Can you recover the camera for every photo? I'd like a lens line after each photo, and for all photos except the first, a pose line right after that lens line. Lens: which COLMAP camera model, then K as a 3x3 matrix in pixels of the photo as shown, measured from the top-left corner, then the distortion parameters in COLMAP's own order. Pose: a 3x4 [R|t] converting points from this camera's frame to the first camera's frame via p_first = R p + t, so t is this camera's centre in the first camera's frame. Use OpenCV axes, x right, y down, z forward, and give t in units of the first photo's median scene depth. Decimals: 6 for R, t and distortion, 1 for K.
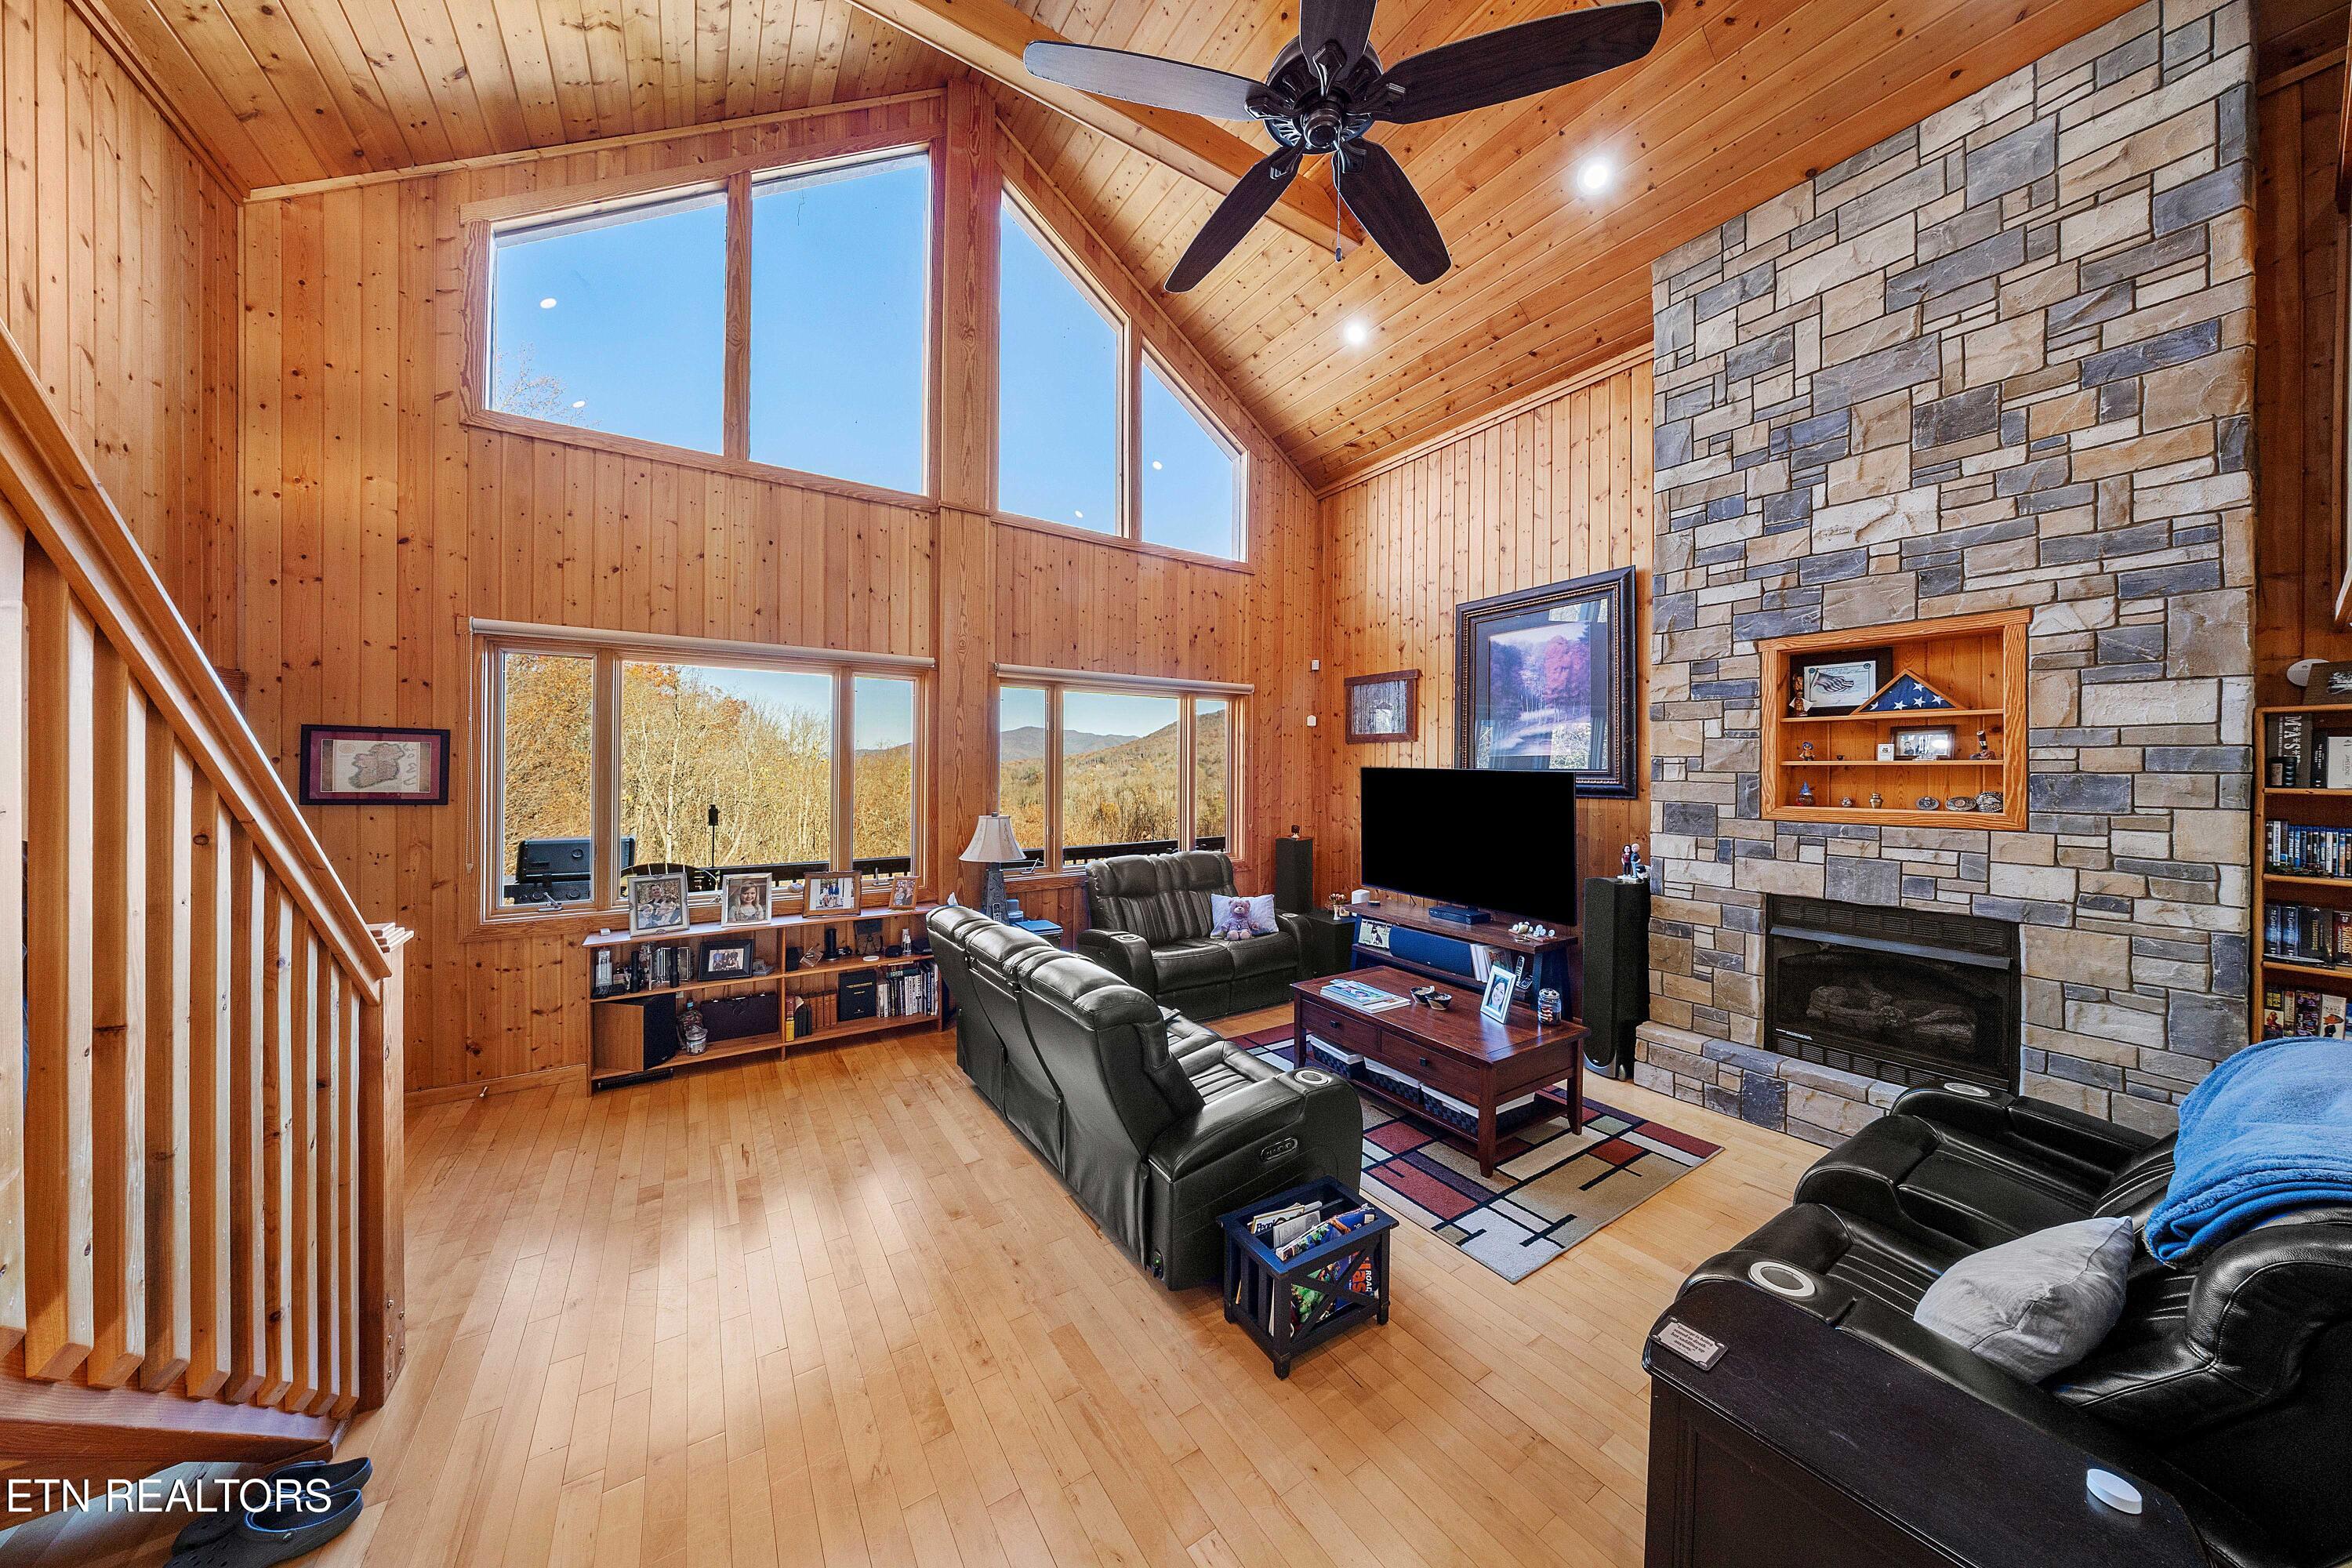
lens RADIAL K [[752.8, 0, 1183.0], [0, 752.8, 769.6], [0, 0, 1]] dist [-0.016720, 0.000013]
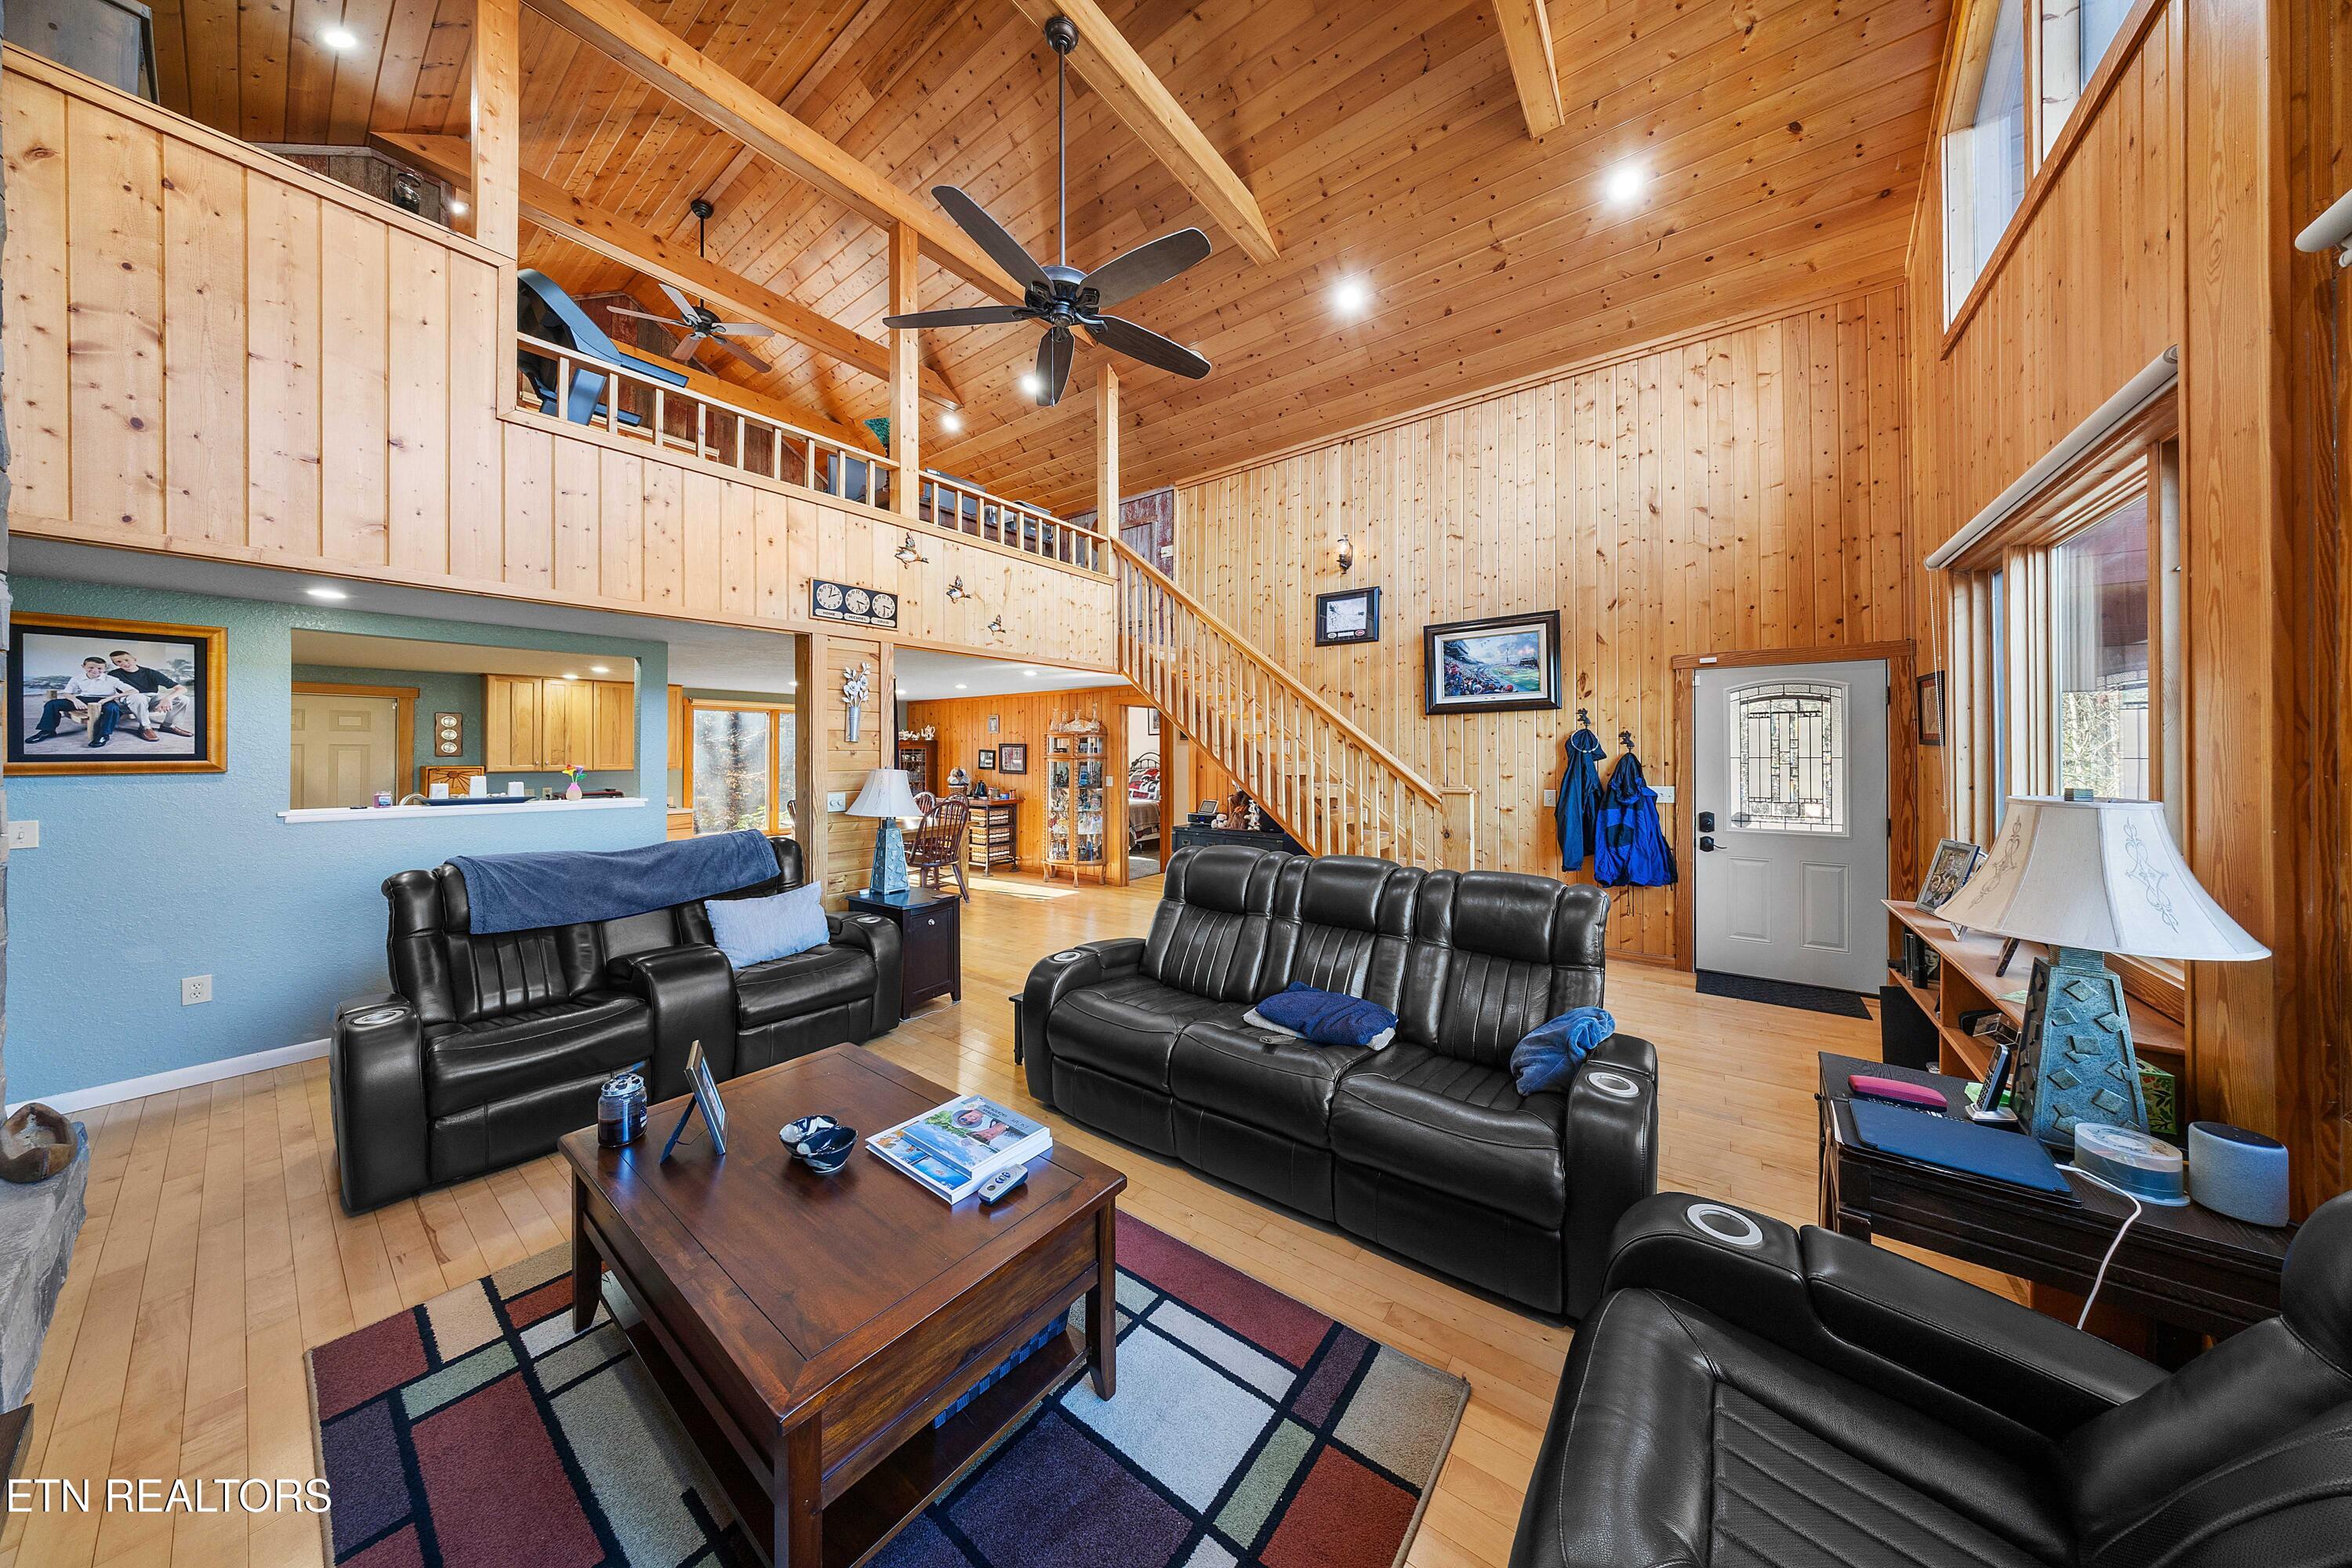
lens RADIAL K [[707.8, 0, 1202.5], [0, 707.8, 758.5], [0, 0, 1]] dist [-0.007095, 0.001147]
pose [[-0.937630, -0.003445, -0.347618, 0.249898], [-0.001017, 0.999974, -0.007167, 0.067348], [0.347633, -0.006367, -0.937609, 1.460293]]
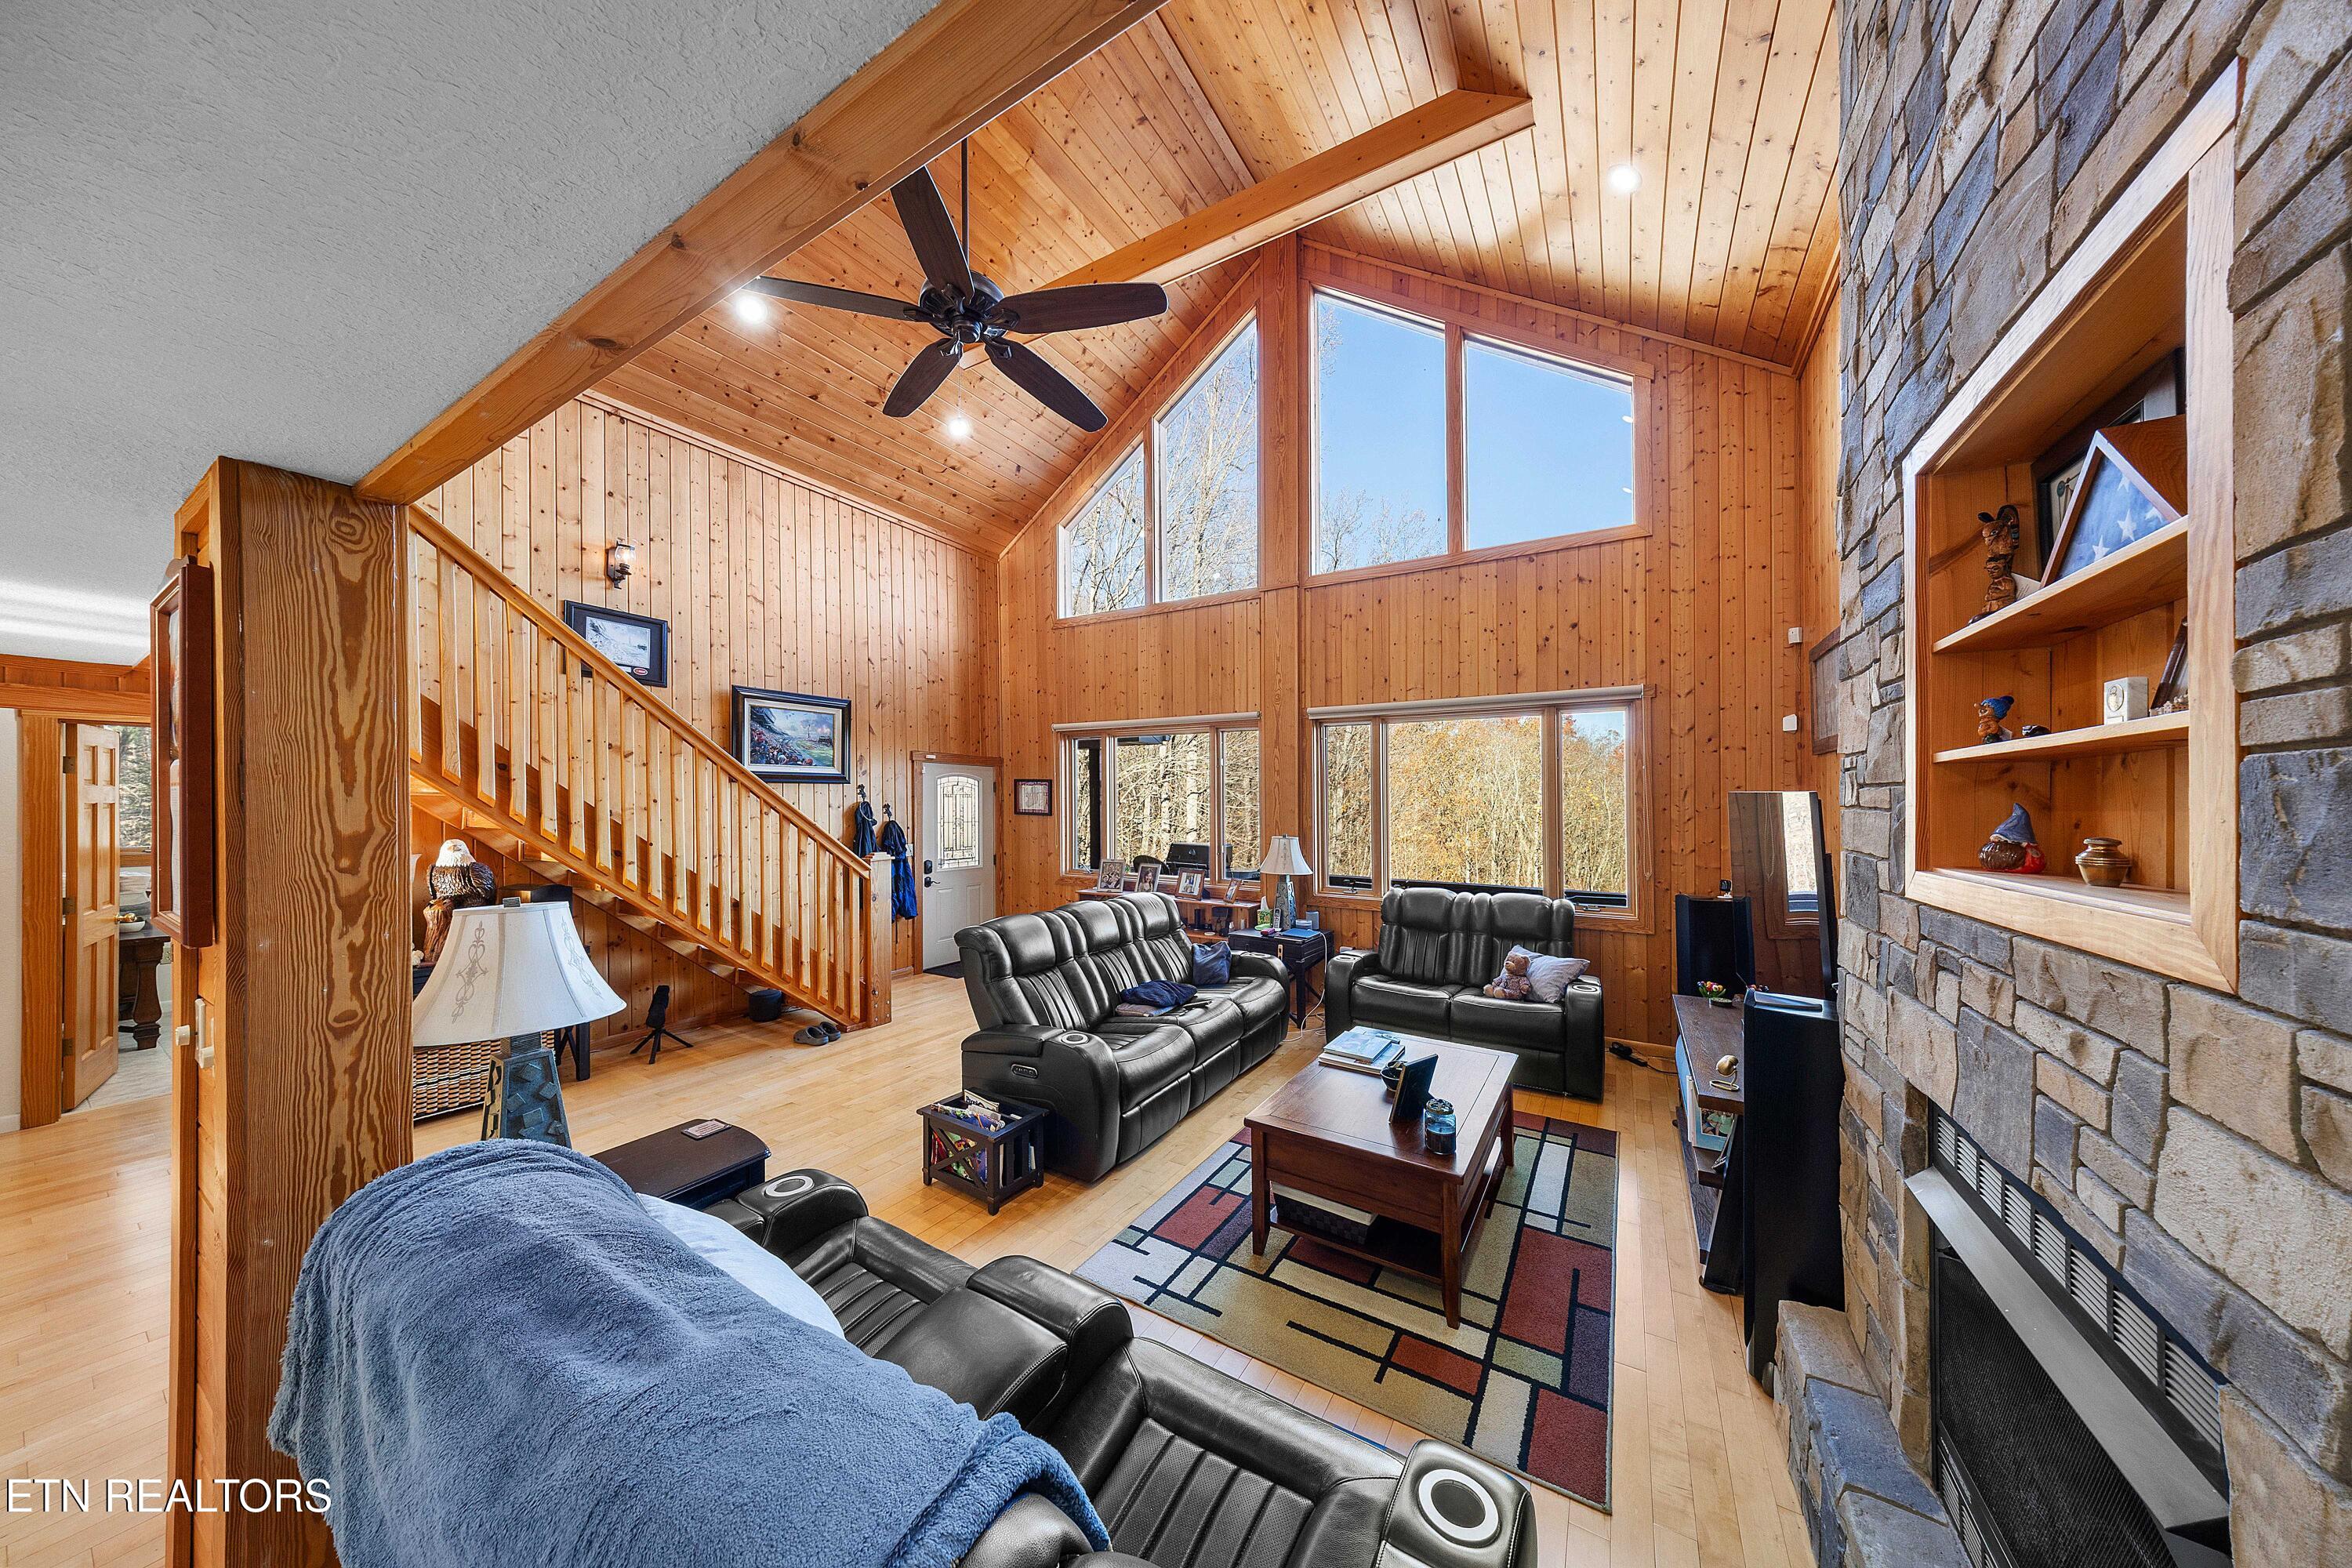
lens RADIAL K [[707.8, 0, 1165.2], [0, 707.8, 811.1], [0, 0, 1]] dist [-0.007095, 0.001147]
pose [[0.419930, 0.008303, -0.907518, 0.885473], [0.001382, 0.999951, 0.009788, 0.011715], [0.907555, -0.005365, 0.419898, 0.439727]]
